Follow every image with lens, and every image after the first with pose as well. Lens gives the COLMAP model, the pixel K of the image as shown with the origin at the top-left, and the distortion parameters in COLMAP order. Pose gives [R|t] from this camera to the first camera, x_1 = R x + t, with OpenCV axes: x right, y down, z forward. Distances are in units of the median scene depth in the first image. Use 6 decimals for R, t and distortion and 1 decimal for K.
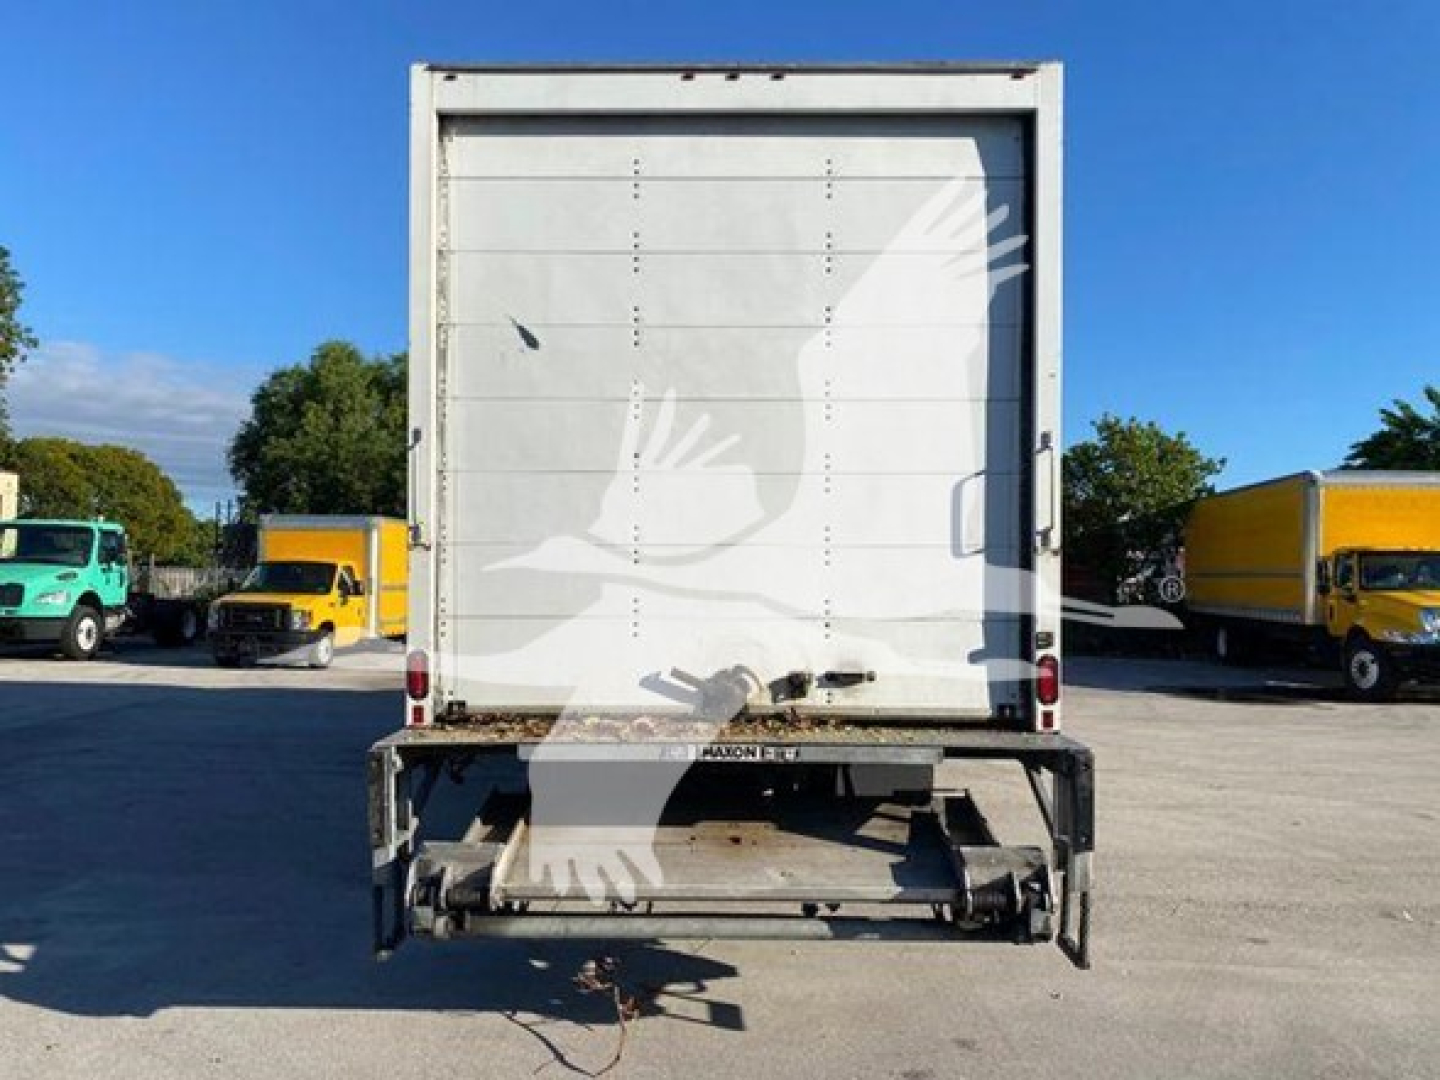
lens RADIAL K [[1076.4, 0, 720.0], [0, 1076.4, 540.0], [0, 0, 1]] dist [0.003964, -0.002768]
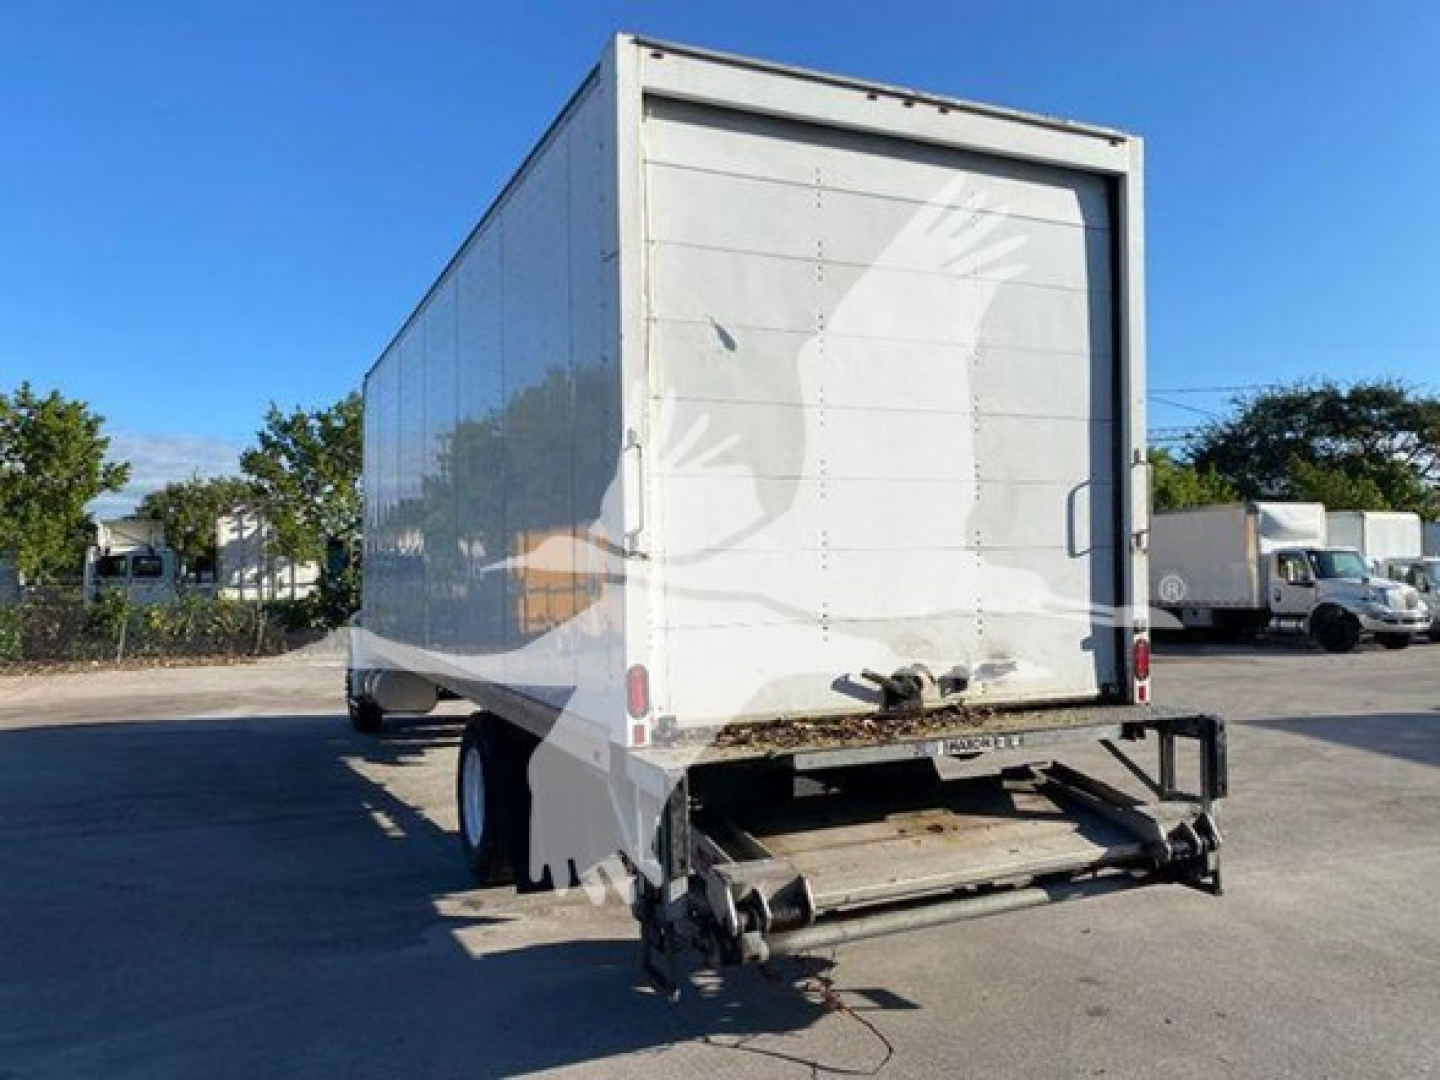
lens RADIAL K [[1099.4, 0, 720.0], [0, 1099.4, 540.0], [0, 0, 1]] dist [0.004523, -0.001164]
pose [[0.900150, -0.011096, 0.435438, -0.622838], [0.008920, 0.999935, 0.007042, -0.013865], [-0.435488, -0.002455, 0.900191, 0.113143]]
